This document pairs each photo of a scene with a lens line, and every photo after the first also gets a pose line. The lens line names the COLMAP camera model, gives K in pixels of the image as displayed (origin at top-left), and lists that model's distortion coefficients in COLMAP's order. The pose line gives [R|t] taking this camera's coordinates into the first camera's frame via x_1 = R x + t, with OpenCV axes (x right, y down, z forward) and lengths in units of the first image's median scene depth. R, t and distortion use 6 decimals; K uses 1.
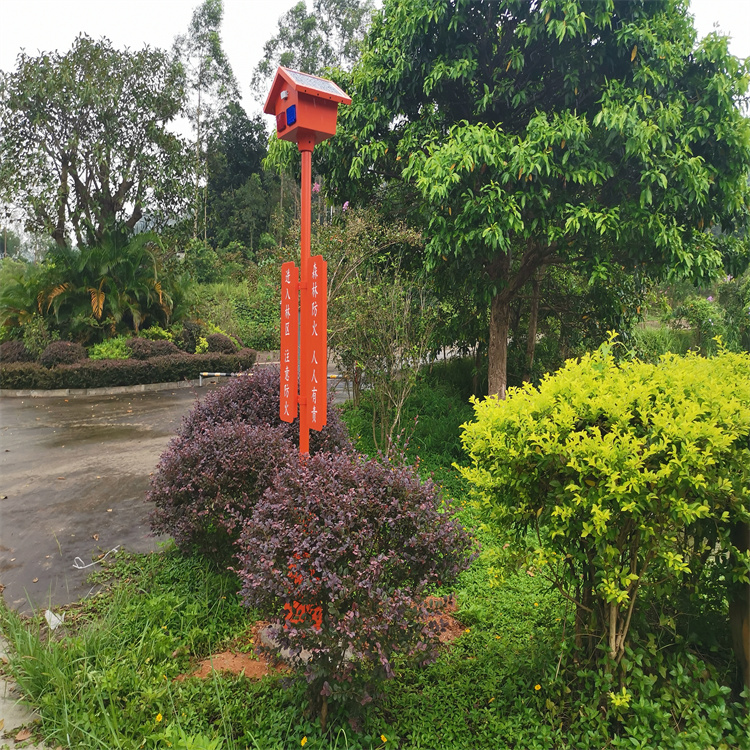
lens RADIAL K [[819.8, 0, 373.6], [0, 819.8, 365.4], [0, 0, 1]] dist [0.018076, 0.023826]
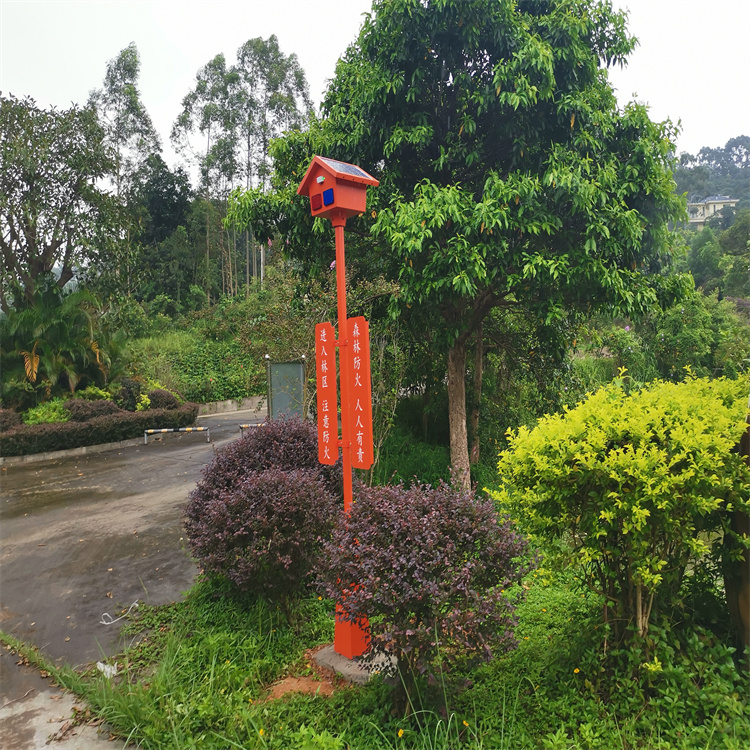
lens RADIAL K [[872.1, 0, 375.0], [0, 872.1, 375.0], [0, 0, 1]] dist [0.021818, 0.027558]
pose [[0.987509, -0.061461, 0.145084, -0.145563], [0.066978, 0.997193, -0.033452, -0.006167], [-0.142621, 0.042752, 0.988854, -0.132852]]
